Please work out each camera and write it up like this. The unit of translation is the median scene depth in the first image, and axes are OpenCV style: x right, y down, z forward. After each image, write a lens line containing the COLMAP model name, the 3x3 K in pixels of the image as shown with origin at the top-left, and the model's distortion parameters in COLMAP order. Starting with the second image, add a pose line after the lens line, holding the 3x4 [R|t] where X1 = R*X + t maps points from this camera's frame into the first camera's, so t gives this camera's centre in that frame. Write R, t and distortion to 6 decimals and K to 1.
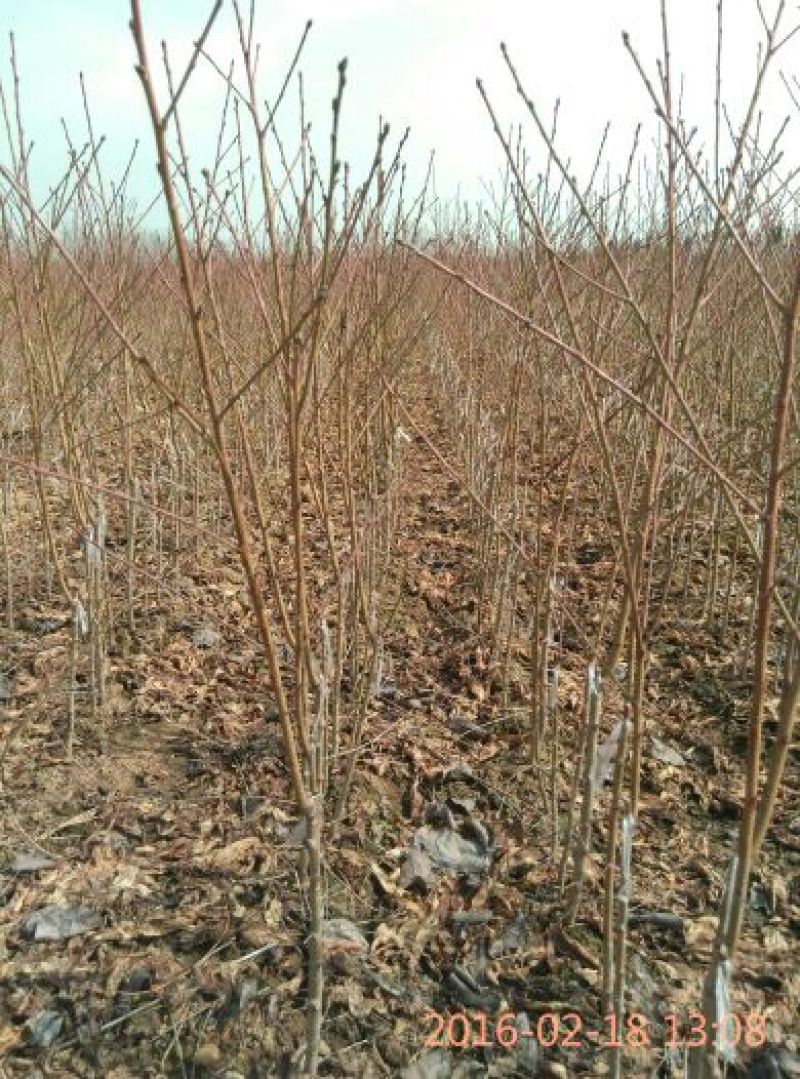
lens RADIAL K [[889.7, 0, 400.0], [0, 889.7, 539.5], [0, 0, 1]] dist [0.125216, -0.226160]
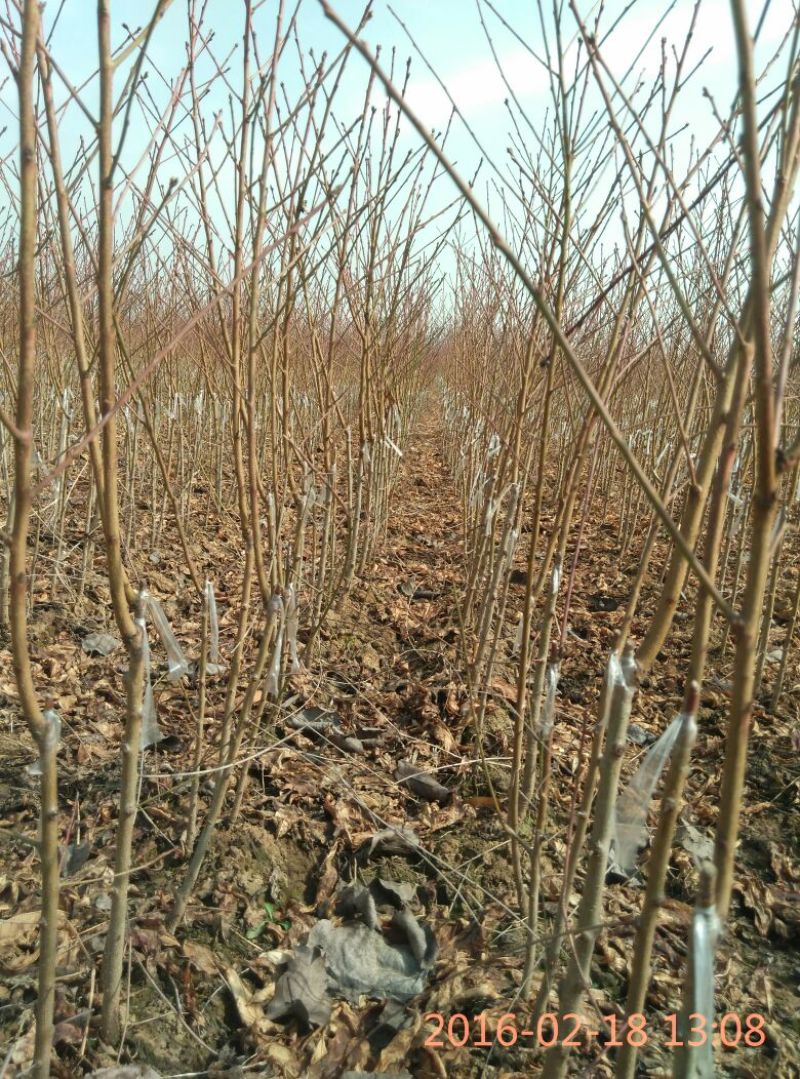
lens RADIAL K [[888.6, 0, 406.3], [0, 888.6, 539.7], [0, 0, 1]] dist [0.096433, -0.152758]
pose [[0.995673, 0.092532, -0.008516, 0.059070], [-0.092917, 0.990427, -0.102083, 0.107586], [-0.001012, 0.102432, 0.994739, 0.321457]]
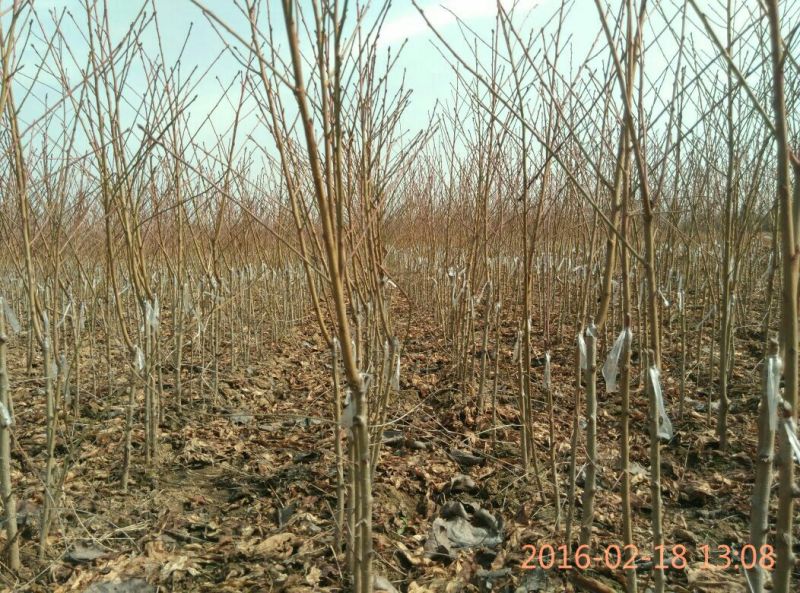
lens RADIAL K [[658.8, 0, 403.1], [0, 658.8, 304.6], [0, 0, 1]] dist [0.096433, -0.152758]
pose [[0.998334, -0.034954, 0.045905, -0.046867], [0.043362, 0.979385, -0.197295, 0.207057], [-0.038062, 0.198957, 0.979269, 0.114244]]
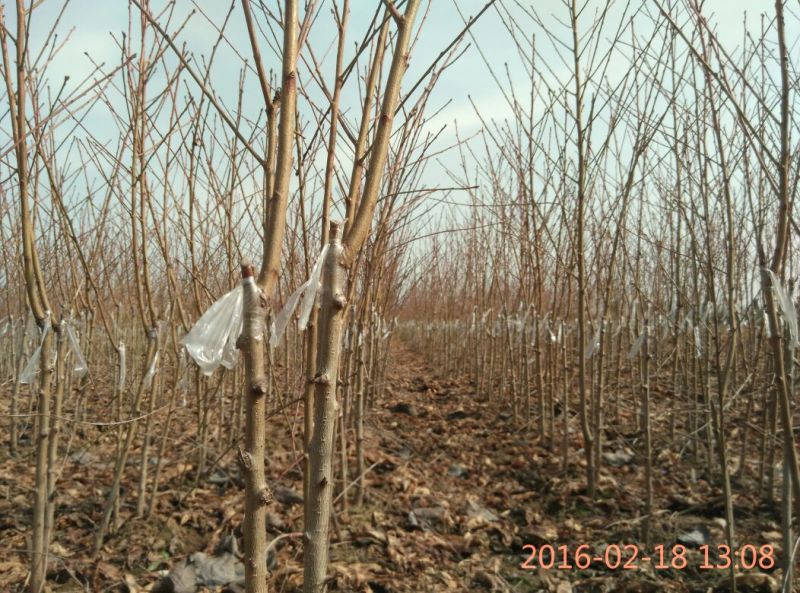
lens RADIAL K [[671.2, 0, 400.2], [0, 671.2, 291.4], [0, 0, 1]] dist [0.058059, -0.093747]
pose [[0.999582, -0.003236, 0.028744, 0.202382], [0.012898, 0.939331, -0.342770, 0.291559], [-0.025891, 0.342997, 0.938980, 0.218759]]
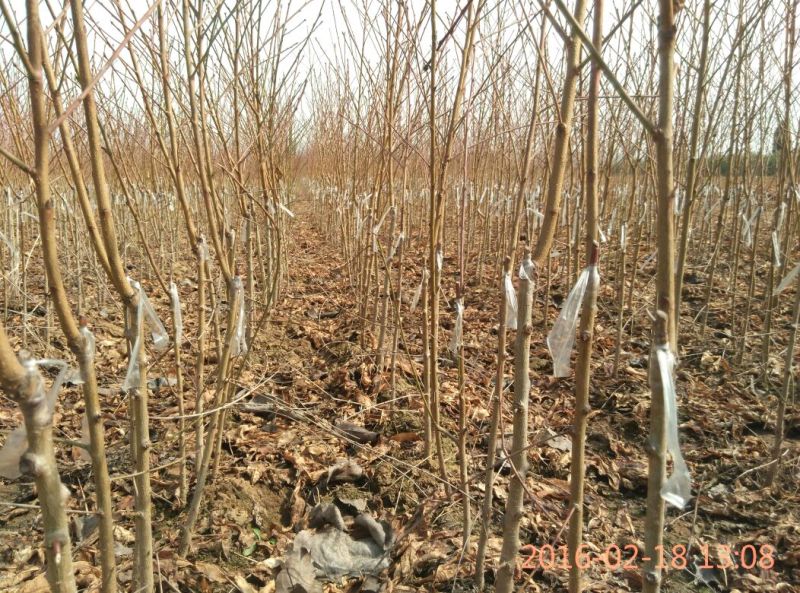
lens RADIAL K [[658.8, 0, 403.1], [0, 658.8, 304.6], [0, 0, 1]] dist [0.096433, -0.152758]
pose [[0.986671, -0.031392, 0.159669, 0.022330], [0.047835, 0.993816, -0.100204, 0.171609], [-0.155536, 0.106507, 0.982072, 0.351472]]
